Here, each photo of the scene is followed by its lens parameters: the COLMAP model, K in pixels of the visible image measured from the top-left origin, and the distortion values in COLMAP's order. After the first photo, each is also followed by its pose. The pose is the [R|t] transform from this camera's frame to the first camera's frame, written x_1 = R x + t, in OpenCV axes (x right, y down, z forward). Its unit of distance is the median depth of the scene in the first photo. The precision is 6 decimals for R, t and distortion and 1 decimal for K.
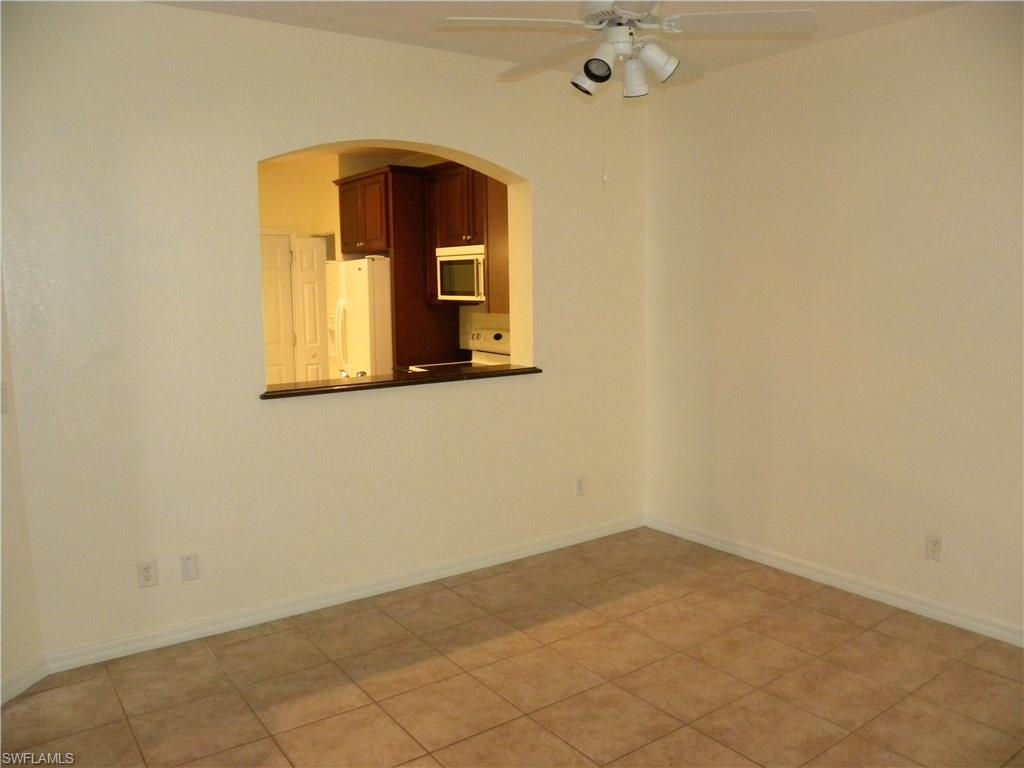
lens RADIAL K [[802.7, 0, 534.2], [0, 802.7, 387.9], [0, 0, 1]] dist [-0.137493, 0.082077]
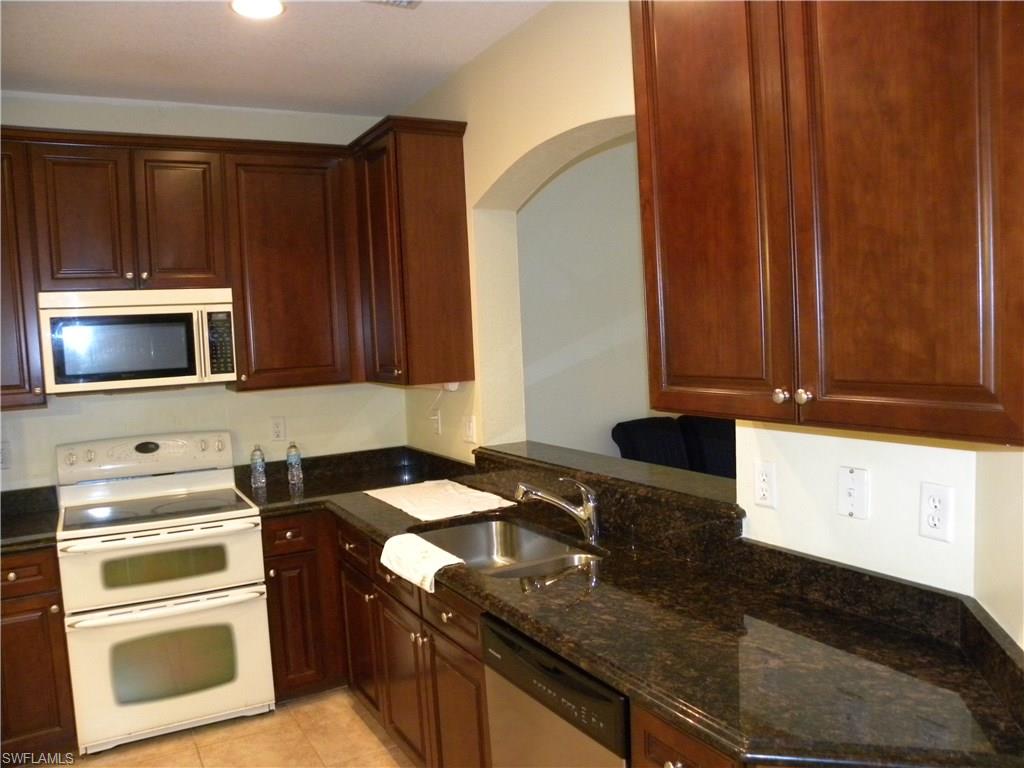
lens RADIAL K [[802.7, 0, 534.2], [0, 802.7, 387.9], [0, 0, 1]] dist [-0.137493, 0.082077]
pose [[0.094075, -0.067924, 0.993245, -0.580649], [0.177066, 0.982905, 0.050446, -0.085587], [-0.979693, 0.171124, 0.104494, 0.658032]]
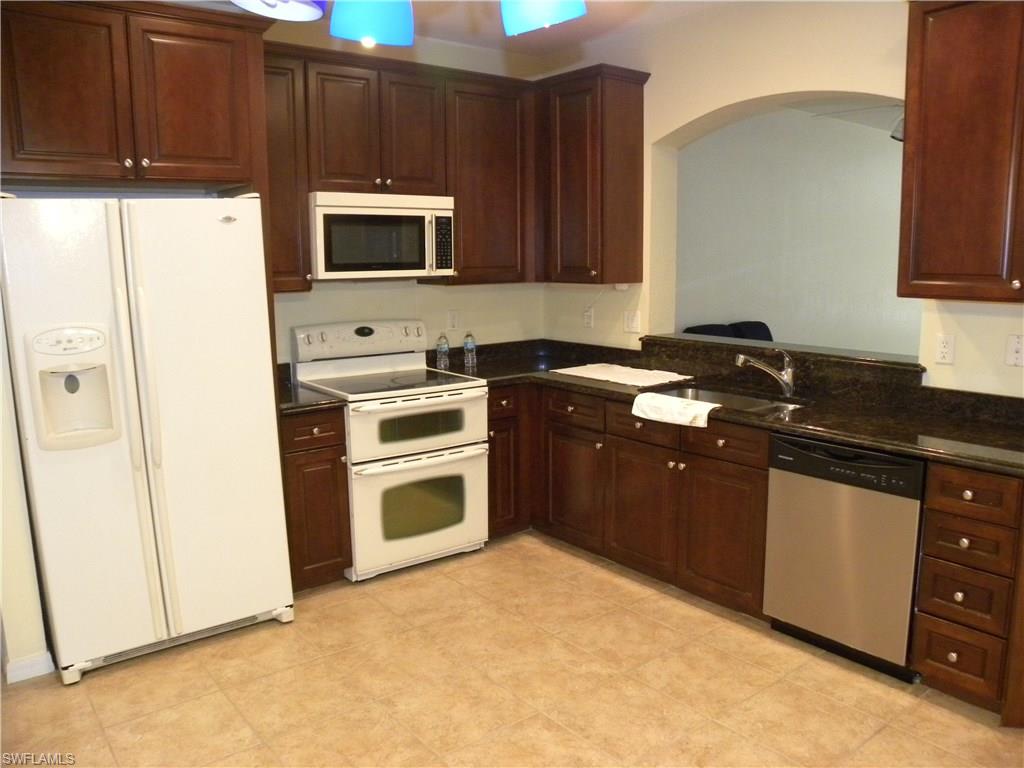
lens RADIAL K [[802.7, 0, 534.2], [0, 802.7, 387.9], [0, 0, 1]] dist [-0.137493, 0.082077]
pose [[-0.067612, -0.153621, 0.985814, -0.726245], [0.140957, 0.976694, 0.161867, -0.106377], [-0.987704, 0.149902, -0.044382, 0.894774]]
